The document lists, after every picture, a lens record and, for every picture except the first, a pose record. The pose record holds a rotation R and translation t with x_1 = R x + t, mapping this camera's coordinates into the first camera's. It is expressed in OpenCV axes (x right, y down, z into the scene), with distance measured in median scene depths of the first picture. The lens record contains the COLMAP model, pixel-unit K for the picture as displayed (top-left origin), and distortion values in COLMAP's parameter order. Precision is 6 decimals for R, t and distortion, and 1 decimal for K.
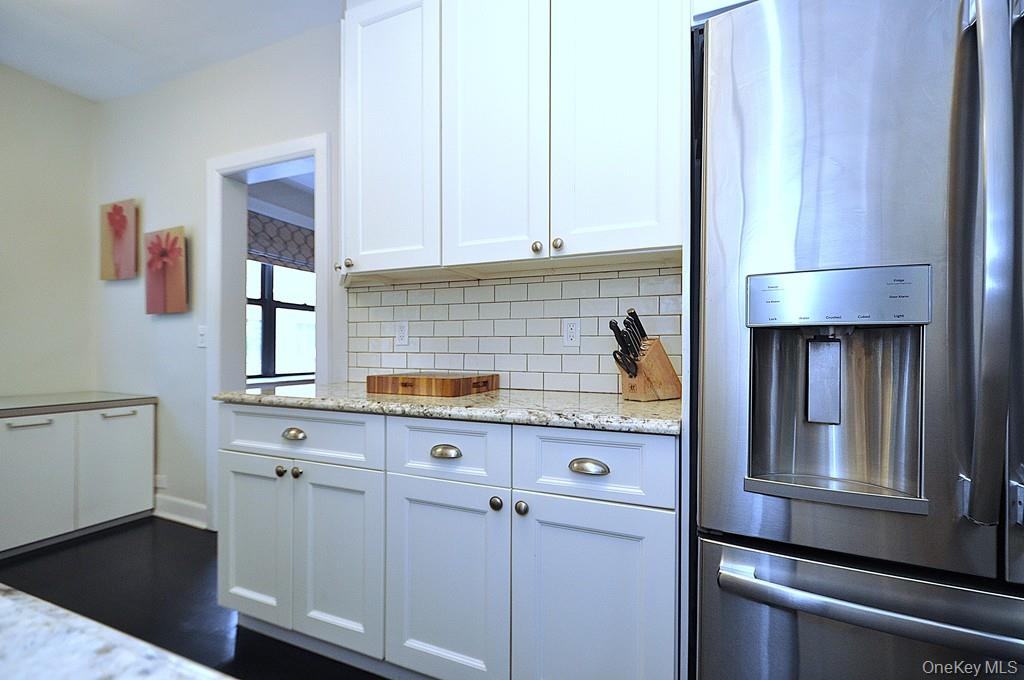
lens RADIAL K [[439.5, 0, 514.3], [0, 439.5, 354.1], [0, 0, 1]] dist [-0.000725, -0.000331]
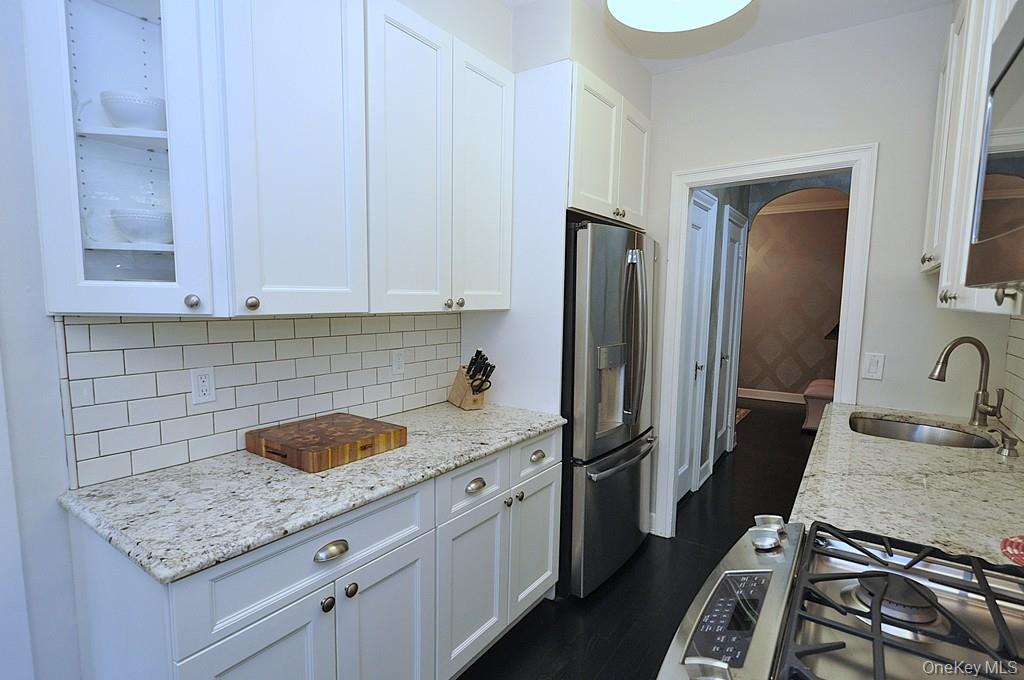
lens RADIAL K [[502.1, 0, 516.1], [0, 502.1, 352.6], [0, 0, 1]] dist [-0.001026, -0.000722]
pose [[0.218491, -0.113005, 0.969274, -0.792534], [-0.008437, 0.993016, 0.117675, -0.170682], [-0.975802, -0.033889, 0.216012, 0.323197]]
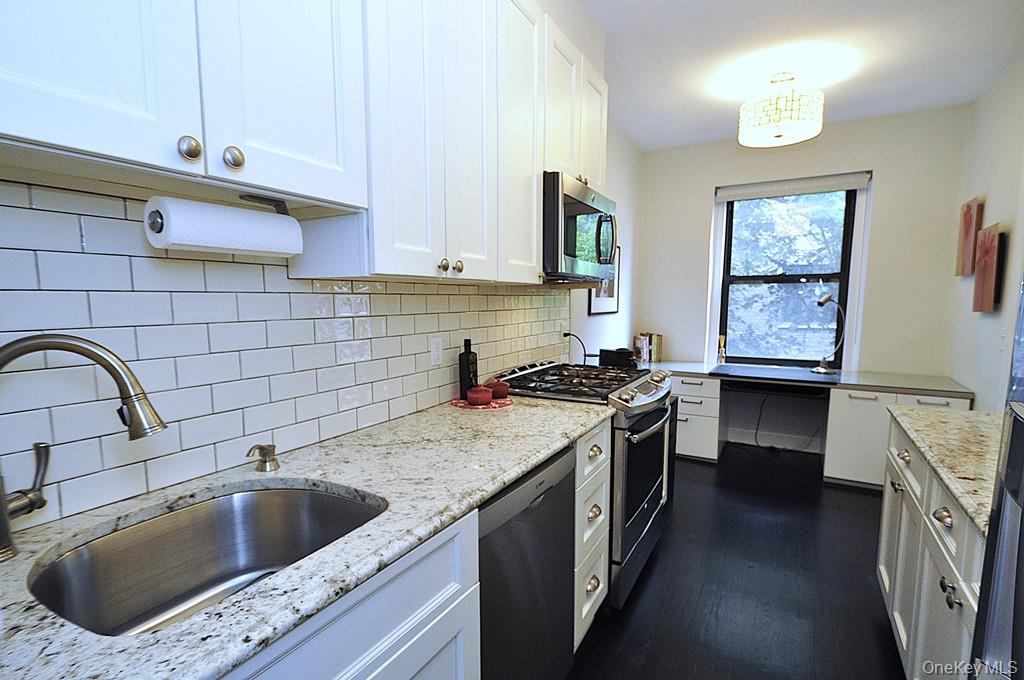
lens RADIAL K [[491.7, 0, 512.7], [0, 491.7, 353.6], [0, 0, 1]] dist [0.009324, -0.000540]
pose [[-0.132751, 0.103778, -0.985701, 0.536250], [-0.007654, 0.994366, 0.105721, -0.126741], [0.991120, 0.021579, -0.131209, 0.109471]]
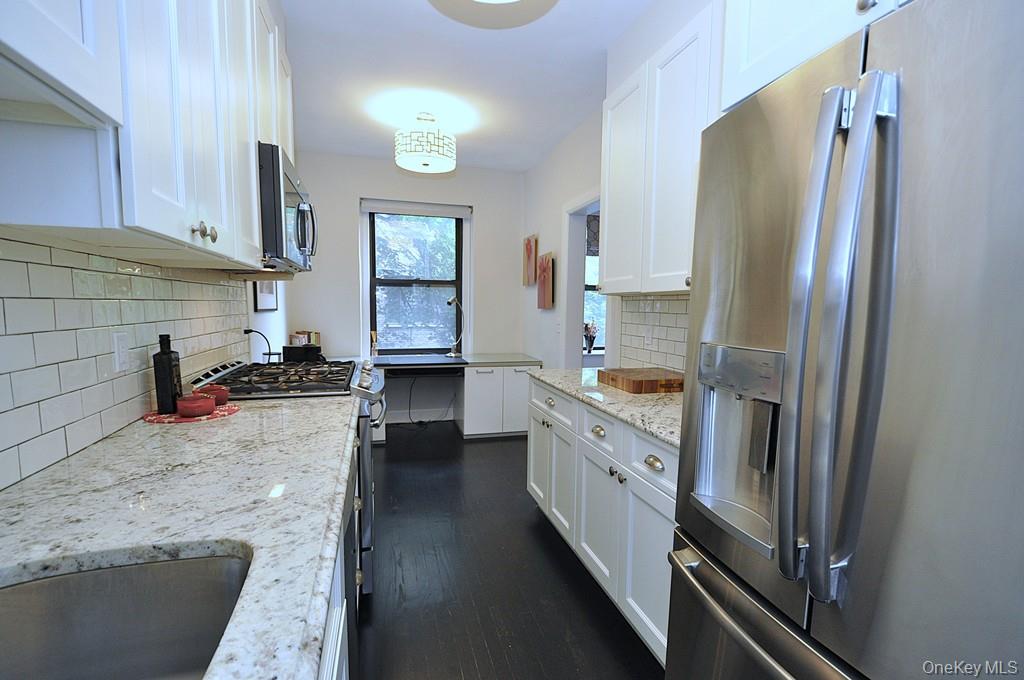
lens RADIAL K [[452.9, 0, 512.0], [0, 452.9, 351.3], [0, 0, 1]] dist [-0.001319, -0.001036]
pose [[0.618794, 0.079971, -0.781472, 0.459718], [-0.014625, 0.995805, 0.090324, -0.098944], [0.785417, -0.044463, 0.617368, -0.096421]]
